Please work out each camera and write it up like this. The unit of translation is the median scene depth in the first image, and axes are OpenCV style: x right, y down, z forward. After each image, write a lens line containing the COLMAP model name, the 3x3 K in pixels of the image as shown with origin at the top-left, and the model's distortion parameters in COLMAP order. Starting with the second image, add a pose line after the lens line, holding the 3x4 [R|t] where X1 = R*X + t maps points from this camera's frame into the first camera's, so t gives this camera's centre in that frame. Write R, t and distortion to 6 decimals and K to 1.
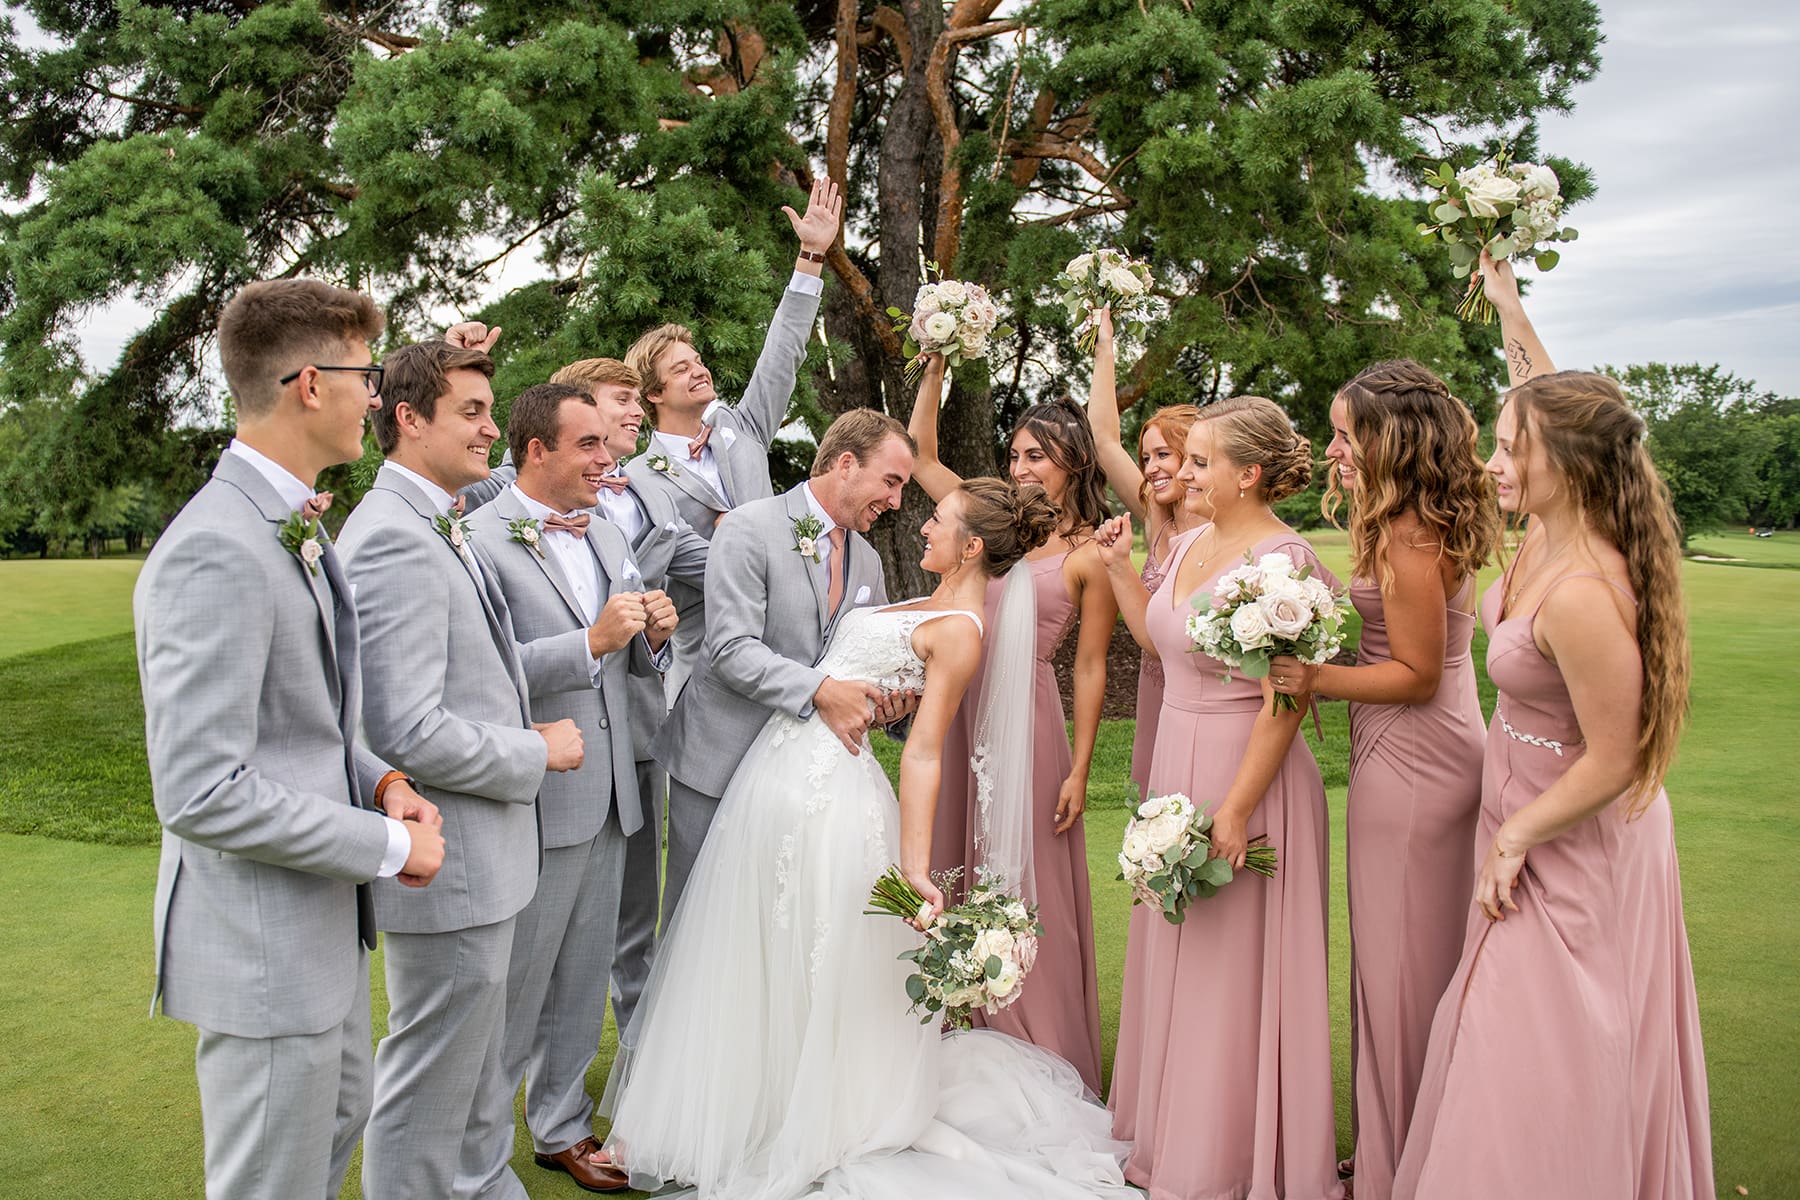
lens RADIAL K [[1469.0, 0, 818.7], [0, 1469.0, 593.0], [0, 0, 1]] dist [-0.049100, 0.000509]
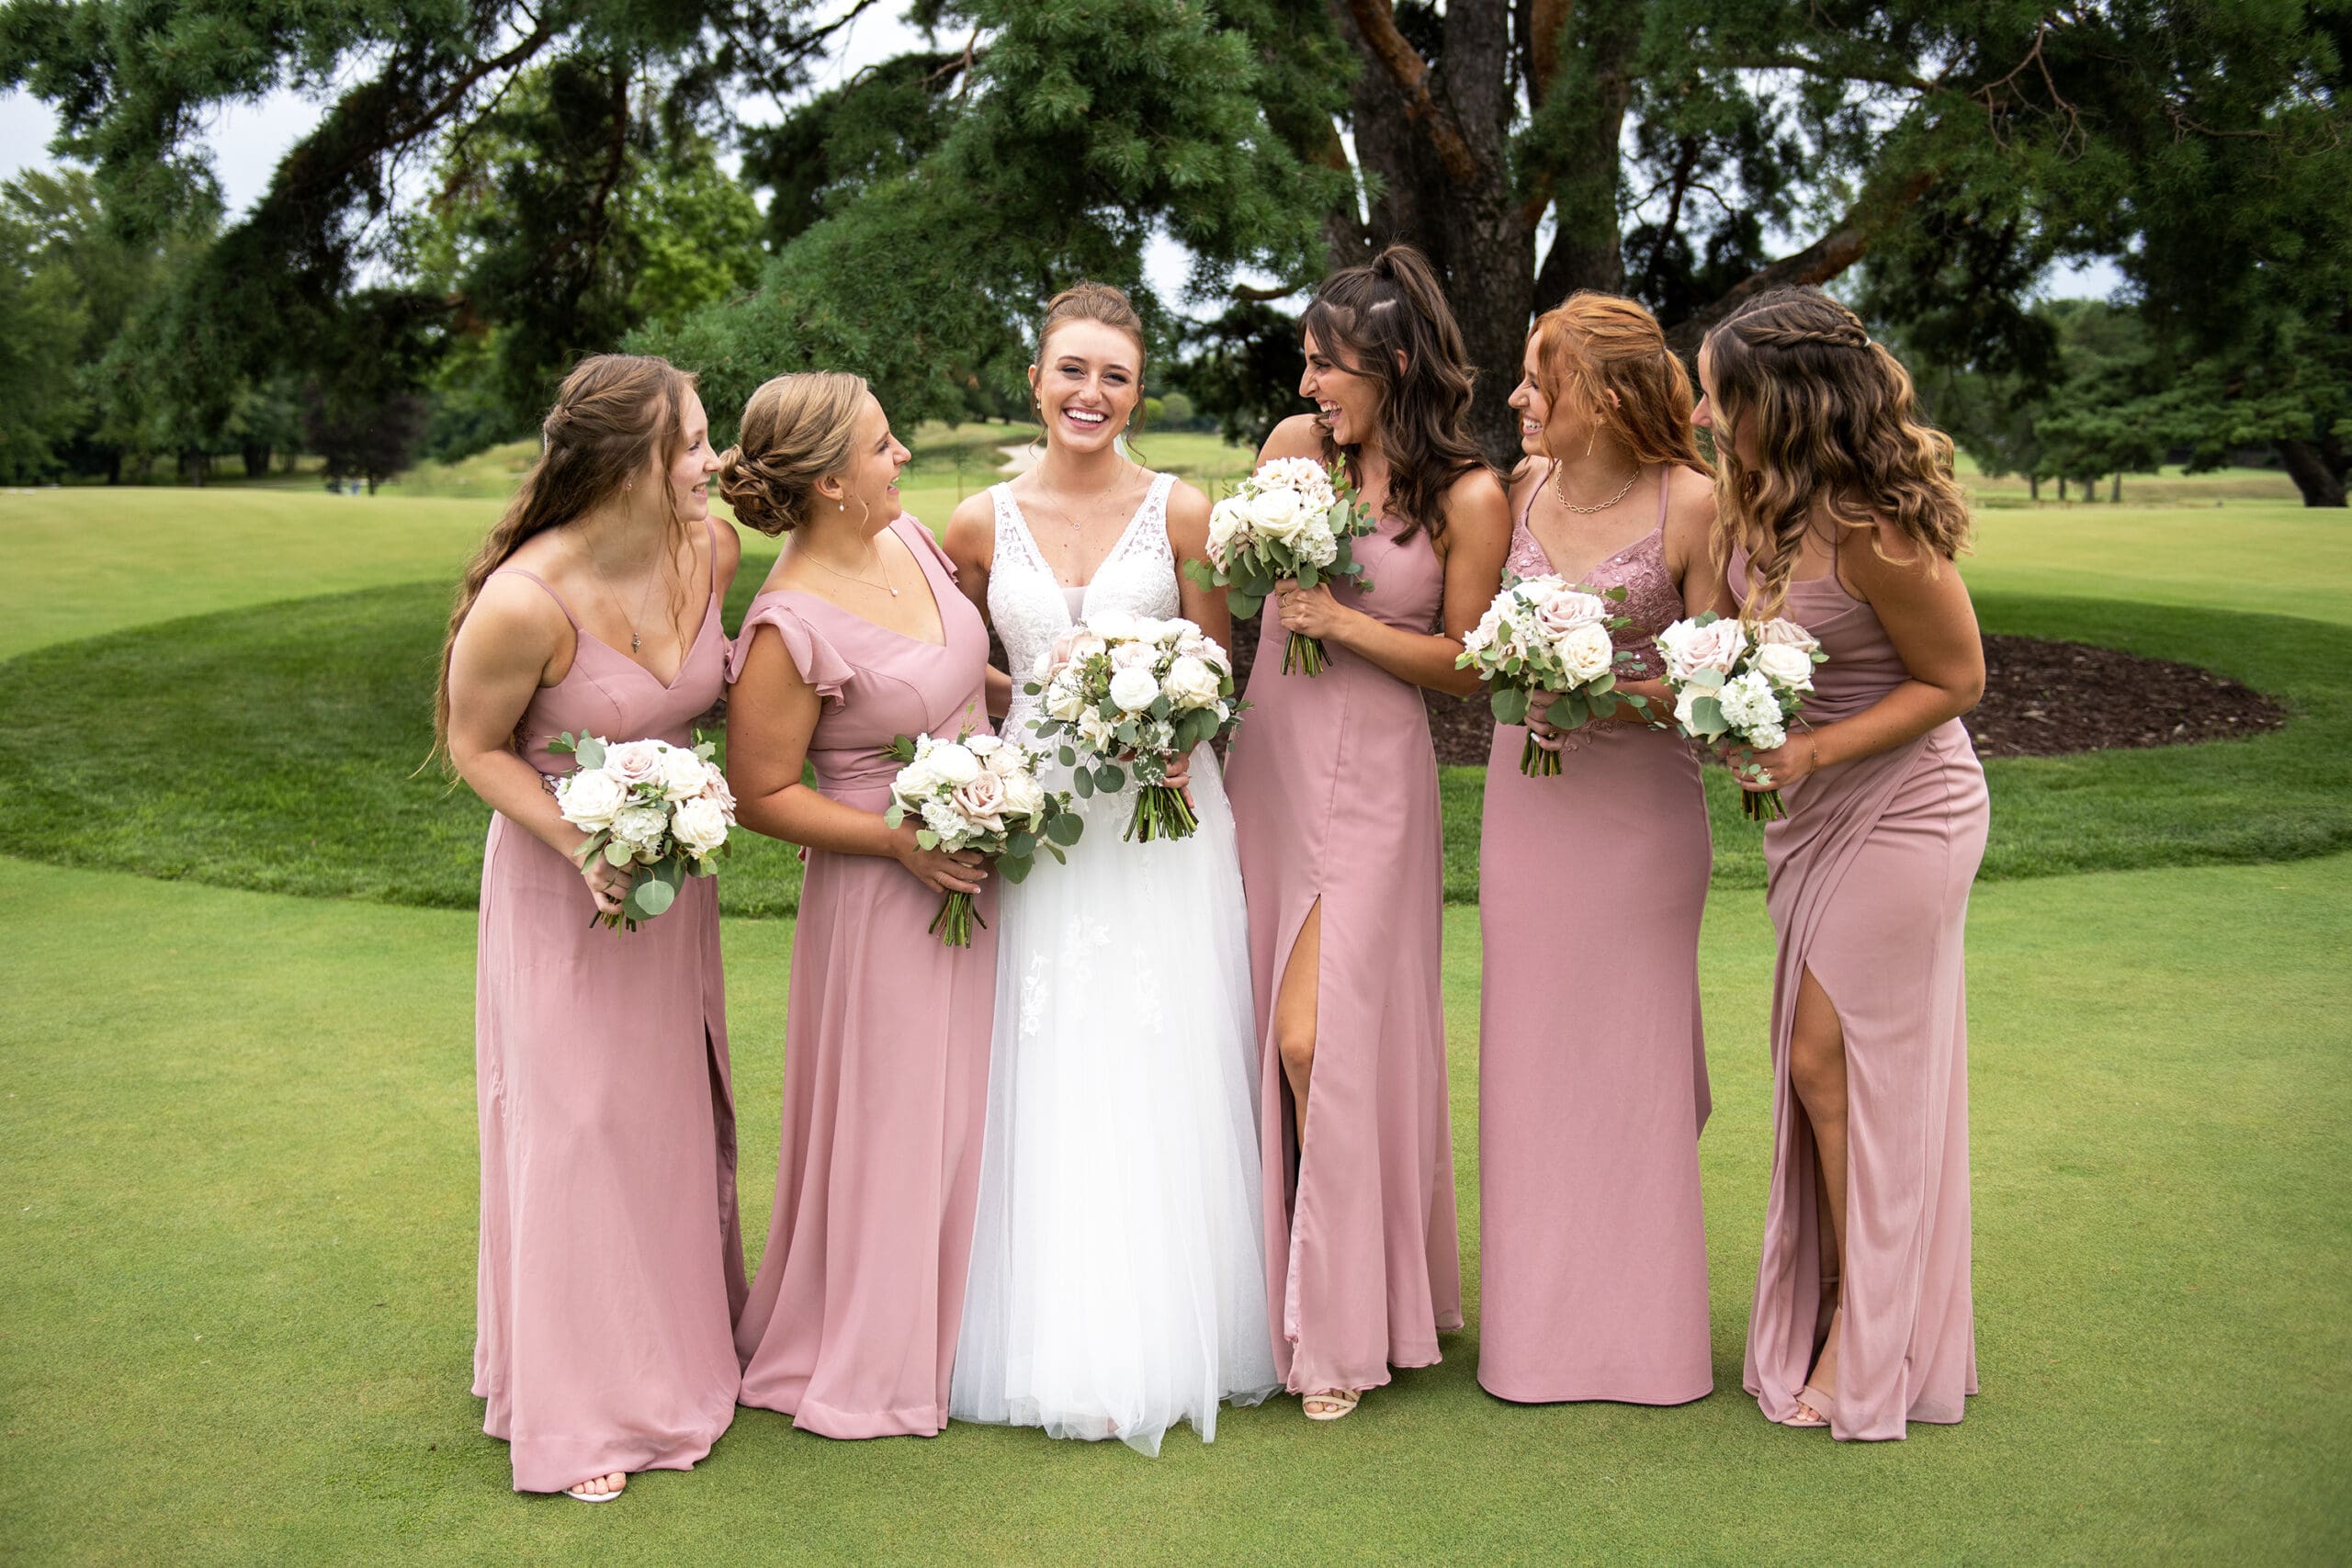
lens RADIAL K [[2413.8, 0, 1129.1], [0, 2413.8, 761.2], [0, 0, 1]] dist [0.025210, 0.006229]
pose [[0.995499, 0.025526, -0.091275, 0.011286], [-0.018035, 0.996472, 0.081969, 0.002653], [0.093045, -0.079954, 0.992446, -0.069115]]
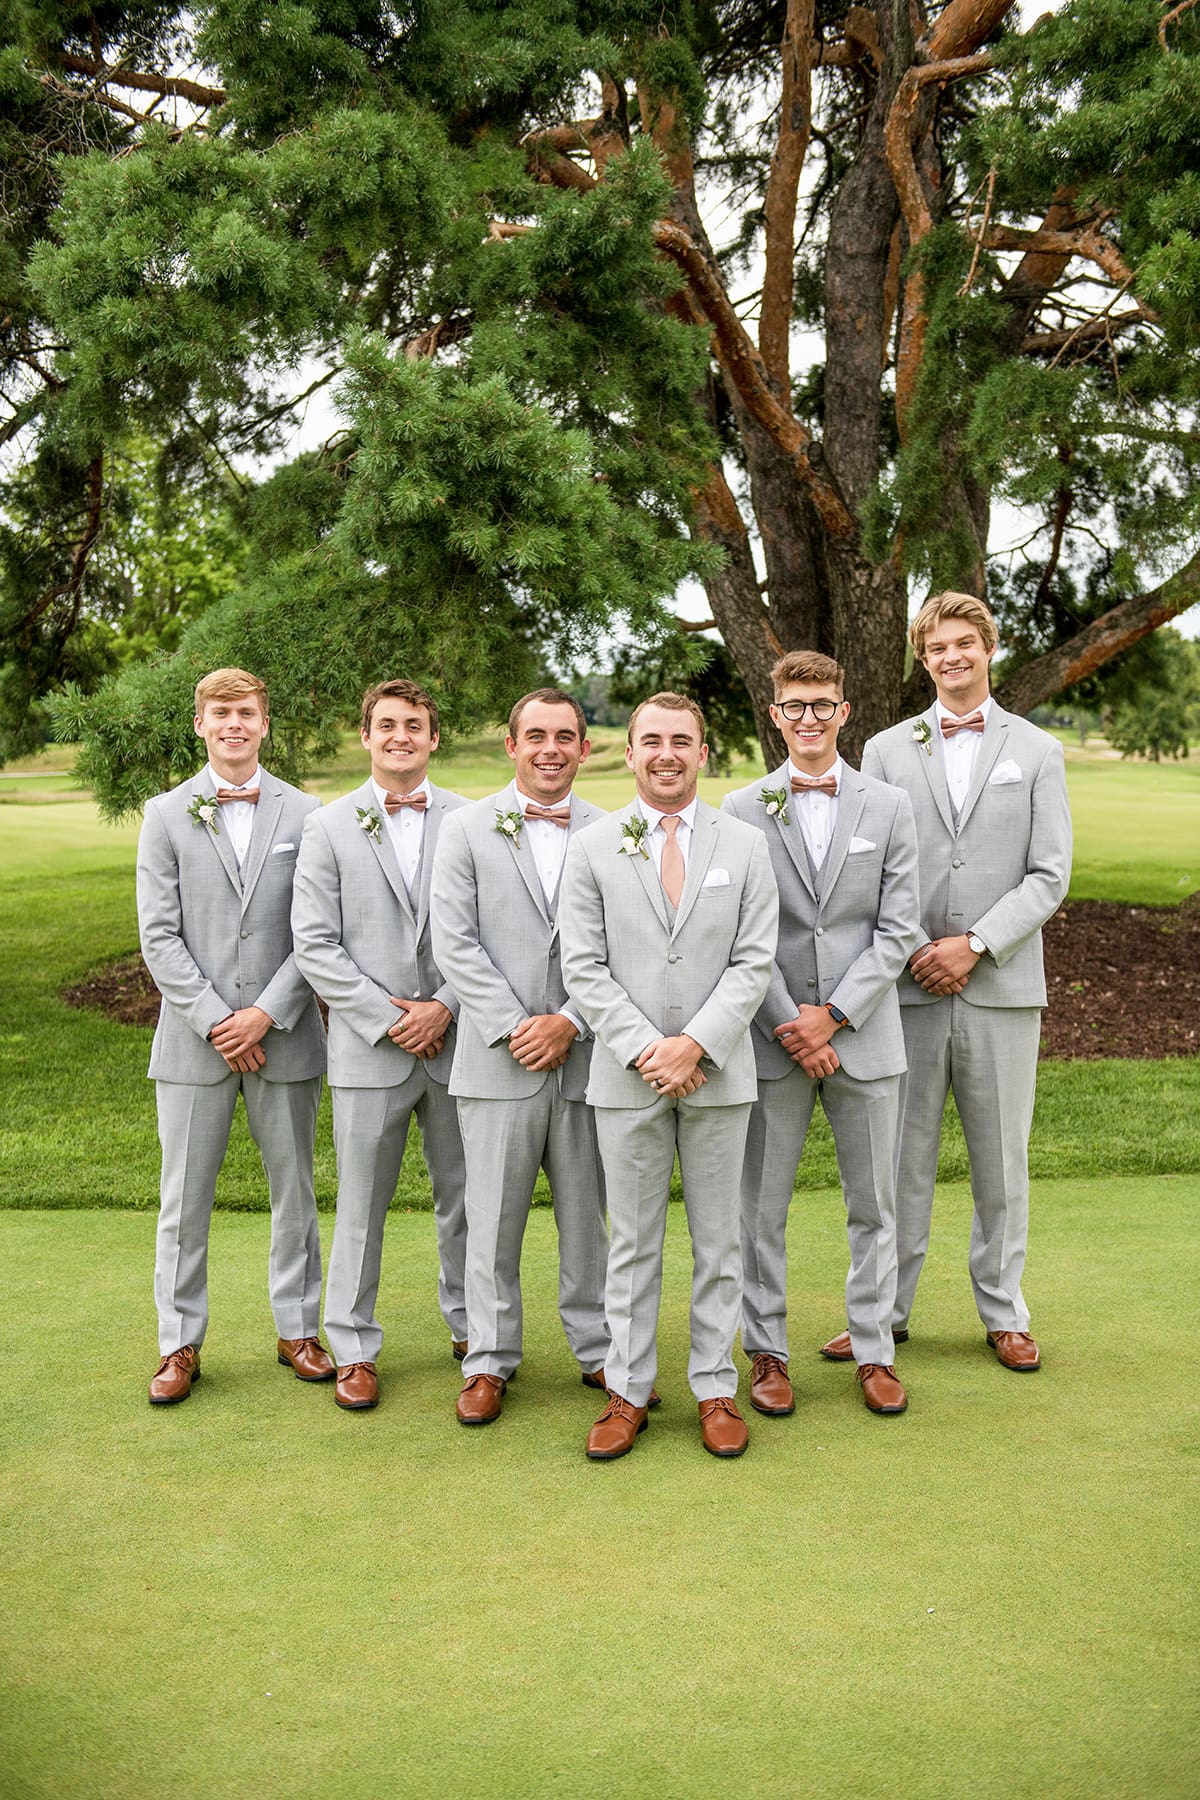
lens RADIAL K [[2191.0, 0, 600.0], [0, 2191.0, 900.0], [0, 0, 1]] dist [0.111390, -0.013328]
pose [[0.993555, 0.014041, -0.112476, 0.066436], [-0.011233, 0.999610, 0.025564, -0.013673], [0.112791, -0.024136, 0.993326, -0.089497]]
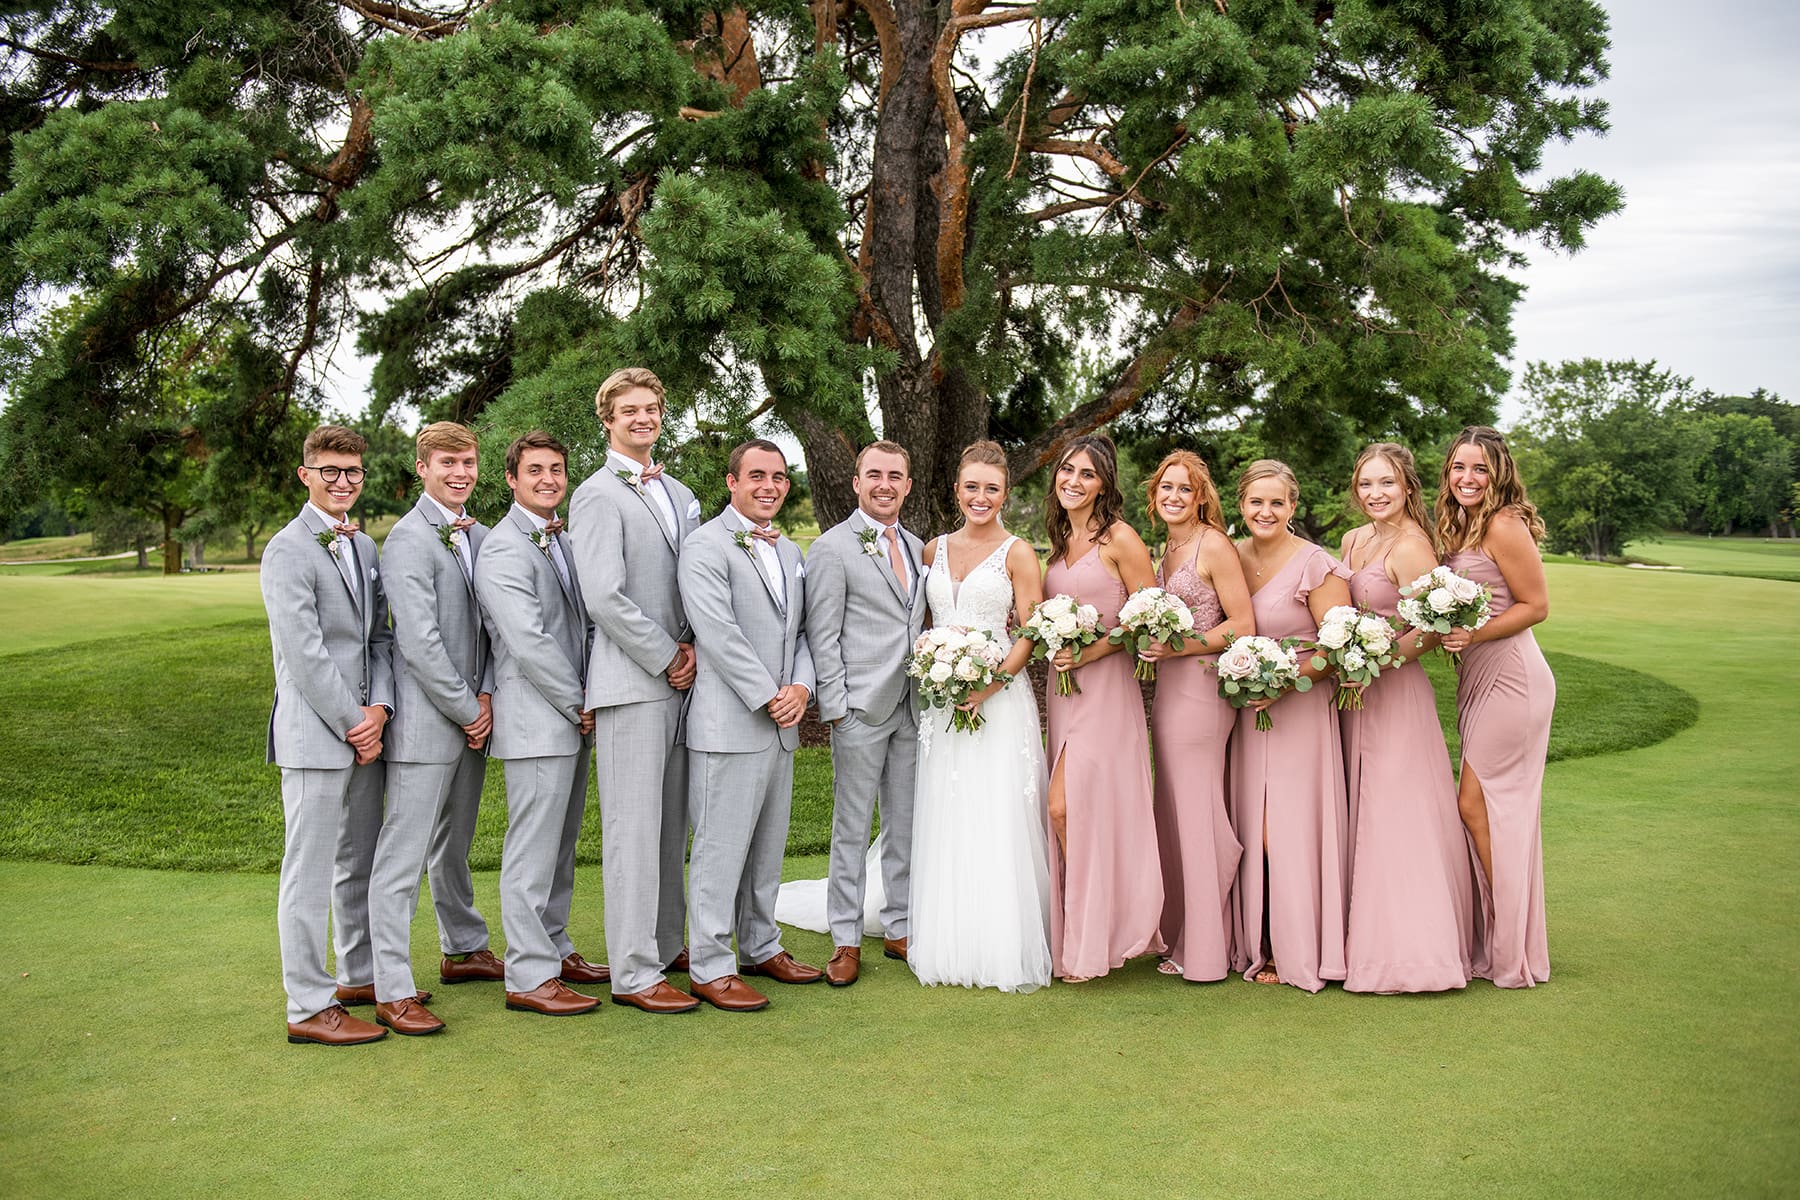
lens RADIAL K [[1638.2, 0, 892.6], [0, 1638.2, 609.4], [0, 0, 1]] dist [-0.009043, 0.009440]
pose [[0.992502, -0.006250, 0.122066, -0.089735], [0.006167, 0.999980, 0.001063, 0.002175], [-0.122070, -0.000303, 0.992521, -0.065598]]
